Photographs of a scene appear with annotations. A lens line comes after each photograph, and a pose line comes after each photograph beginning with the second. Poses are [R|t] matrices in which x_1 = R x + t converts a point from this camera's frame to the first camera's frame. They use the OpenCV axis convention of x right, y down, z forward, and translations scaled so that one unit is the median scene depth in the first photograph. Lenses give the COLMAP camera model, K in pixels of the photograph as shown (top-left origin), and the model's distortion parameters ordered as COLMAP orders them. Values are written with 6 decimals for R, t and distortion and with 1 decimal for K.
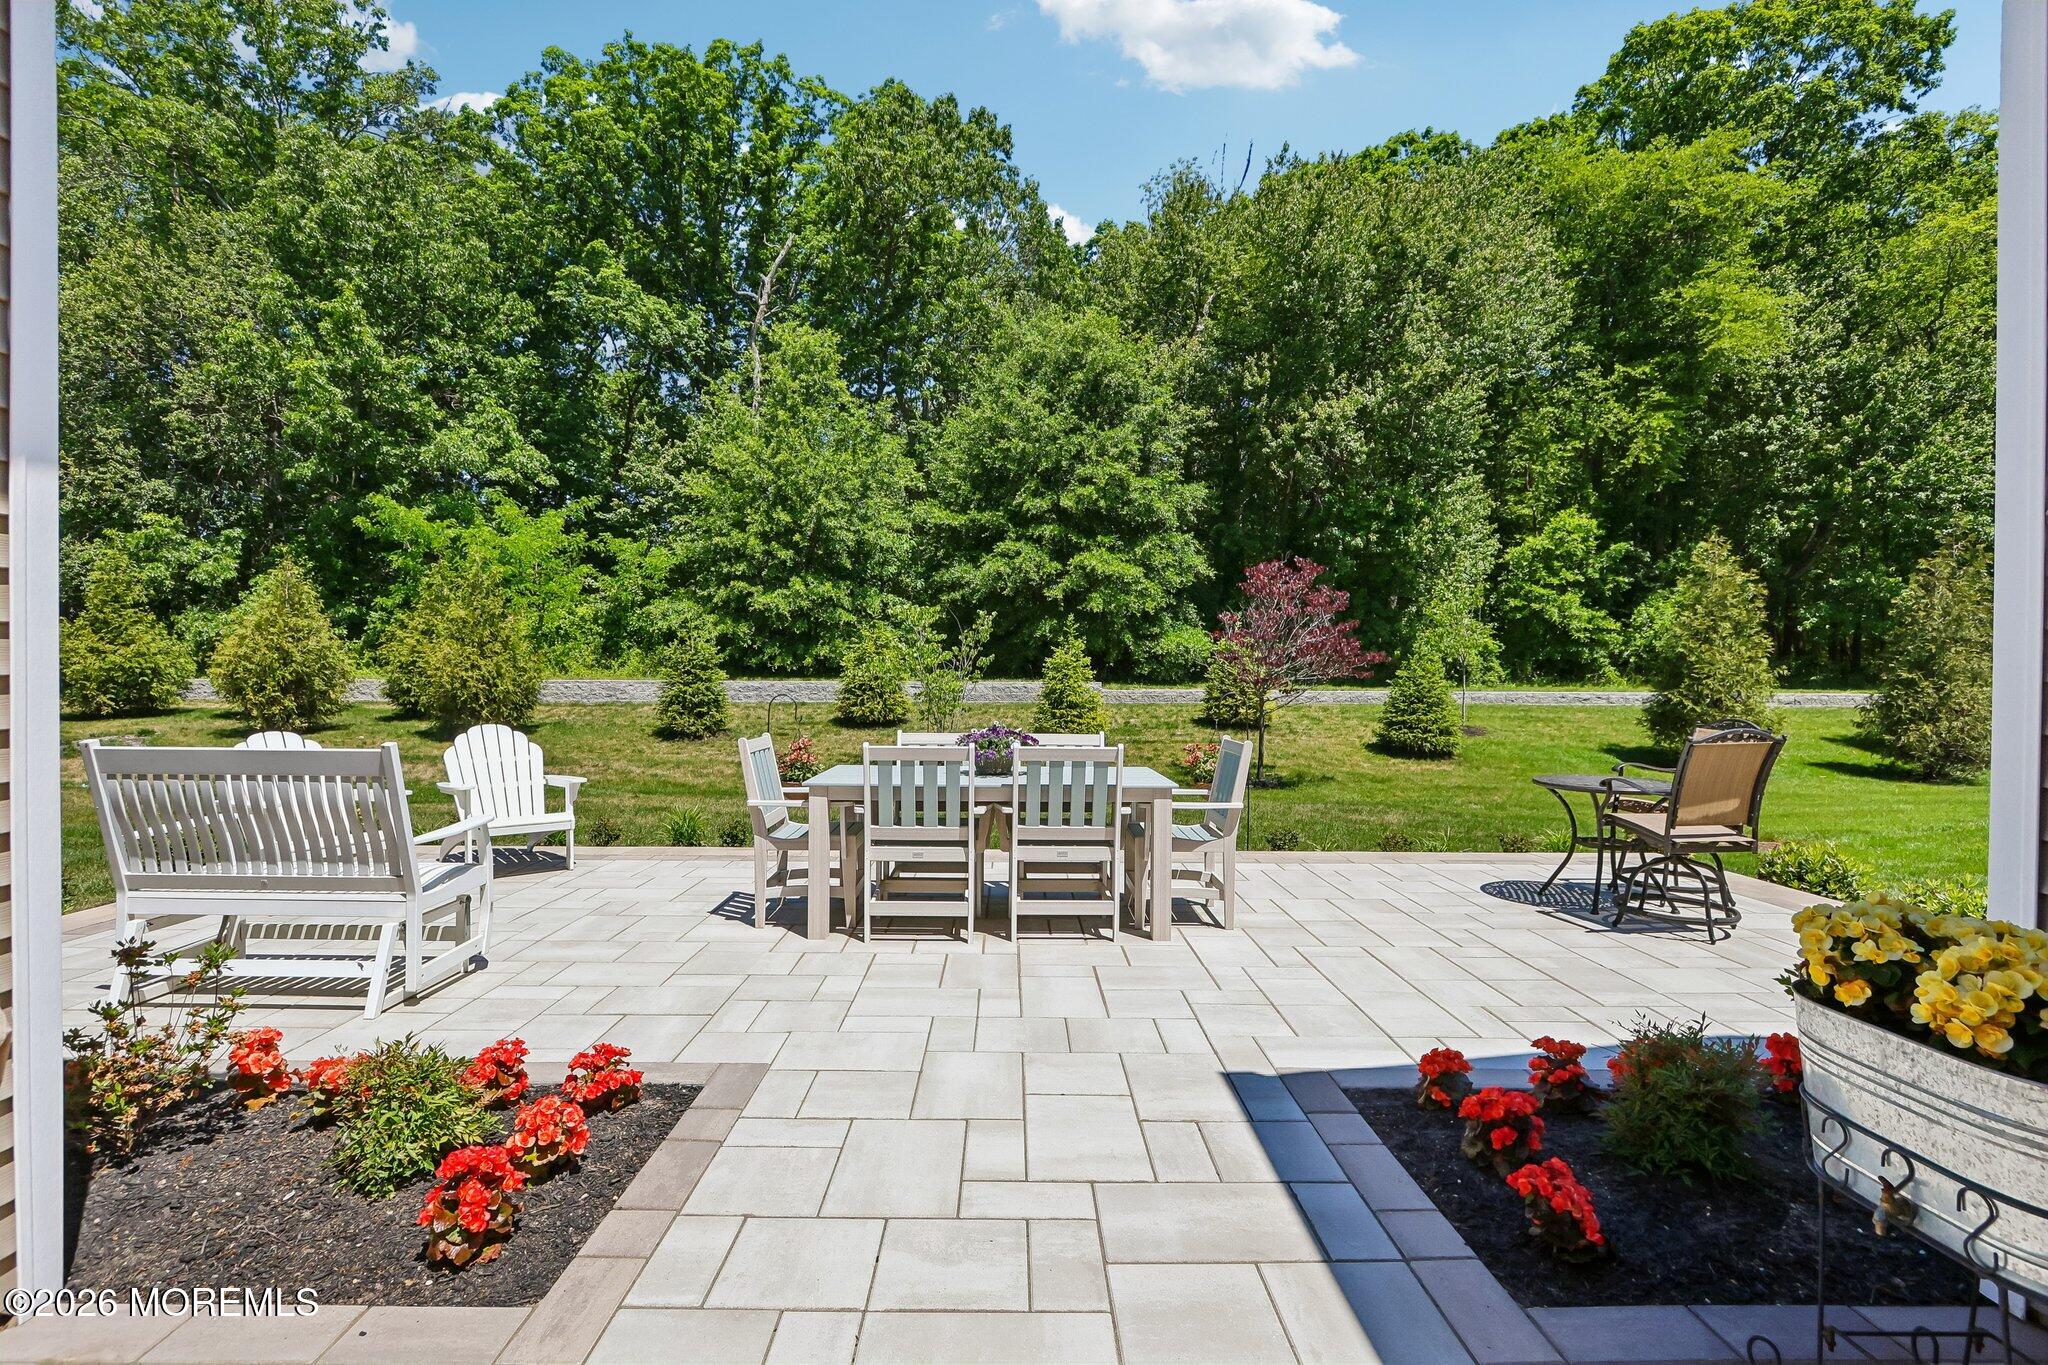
lens RADIAL K [[948.9, 0, 1013.1], [0, 948.9, 678.0], [0, 0, 1]] dist [-0.010894, 0.003142]
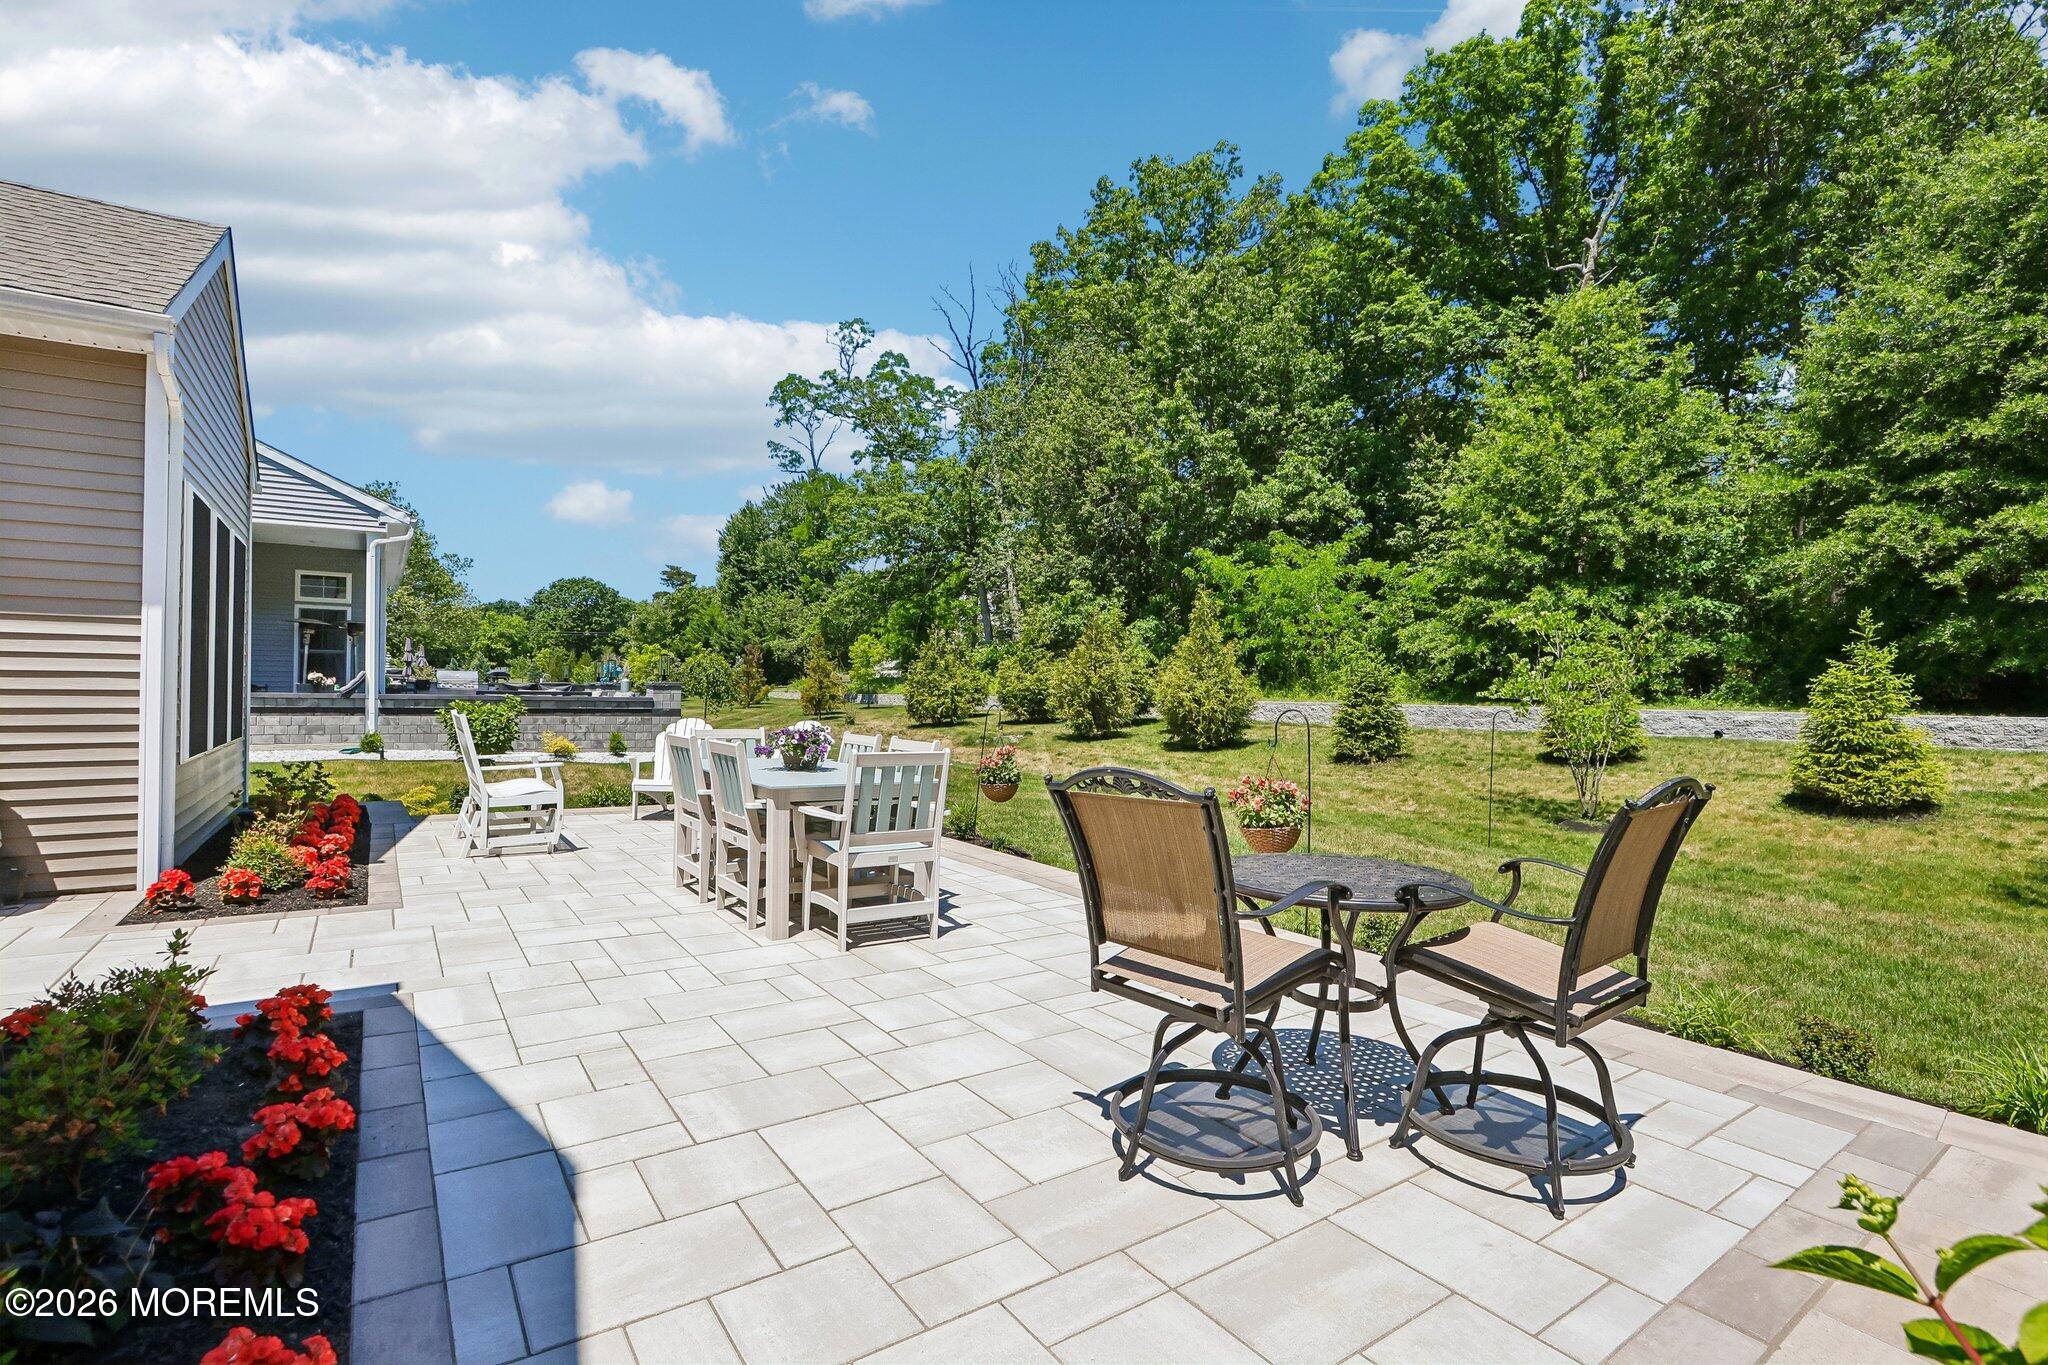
lens RADIAL K [[948.9, 0, 1004.1], [0, 948.9, 684.8], [0, 0, 1]] dist [-0.010894, 0.003142]
pose [[0.559708, -0.001921, -0.828688, 0.198326], [-0.017526, 0.999746, -0.014155, 0.003221], [0.828505, 0.022447, 0.559532, 0.113428]]
